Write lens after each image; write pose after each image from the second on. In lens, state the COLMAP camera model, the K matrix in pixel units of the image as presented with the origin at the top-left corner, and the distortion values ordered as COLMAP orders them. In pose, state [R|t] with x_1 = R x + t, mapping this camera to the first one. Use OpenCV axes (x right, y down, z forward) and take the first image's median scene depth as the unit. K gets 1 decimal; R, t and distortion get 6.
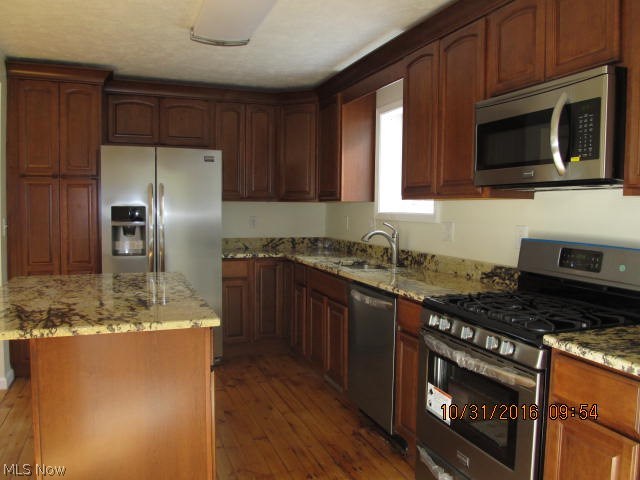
lens RADIAL K [[531.5, 0, 321.9], [0, 531.5, 238.9], [0, 0, 1]] dist [-0.018357, -0.005603]
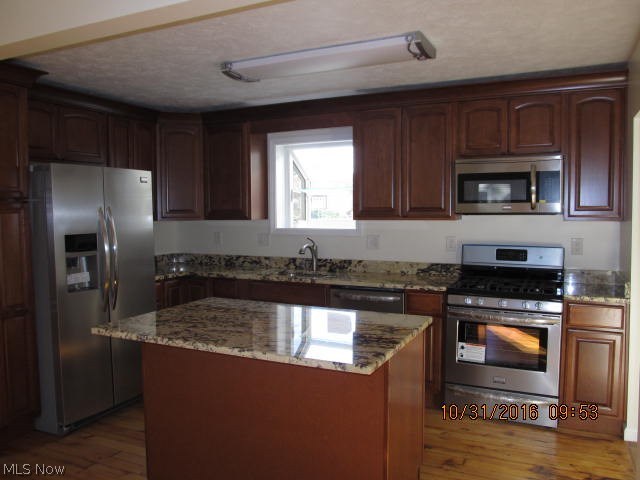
lens RADIAL K [[531.5, 0, 323.9], [0, 531.5, 239.7], [0, 0, 1]] dist [-0.018357, -0.005603]
pose [[0.721925, -0.055119, 0.689773, -0.843240], [0.055421, 0.998226, 0.021763, -0.060696], [-0.689748, 0.022517, 0.723699, 0.113362]]
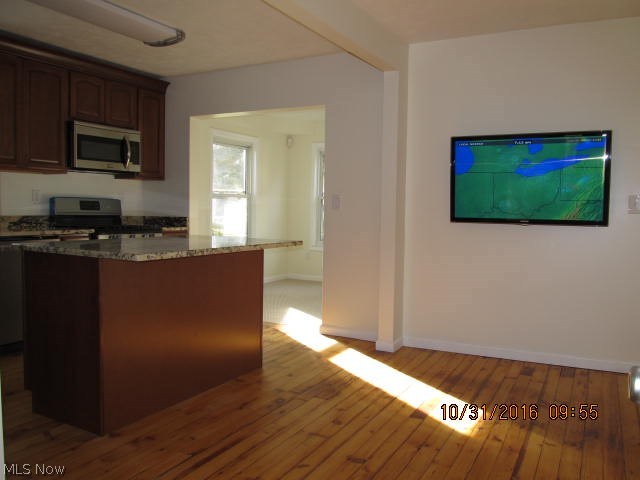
lens RADIAL K [[531.5, 0, 319.6], [0, 531.5, 239.5], [0, 0, 1]] dist [-0.018357, -0.005603]
pose [[-0.661228, -0.063195, 0.747518, -1.266304], [0.027890, 0.993686, 0.108676, -0.022428], [-0.749666, 0.092708, -0.655291, 1.246746]]
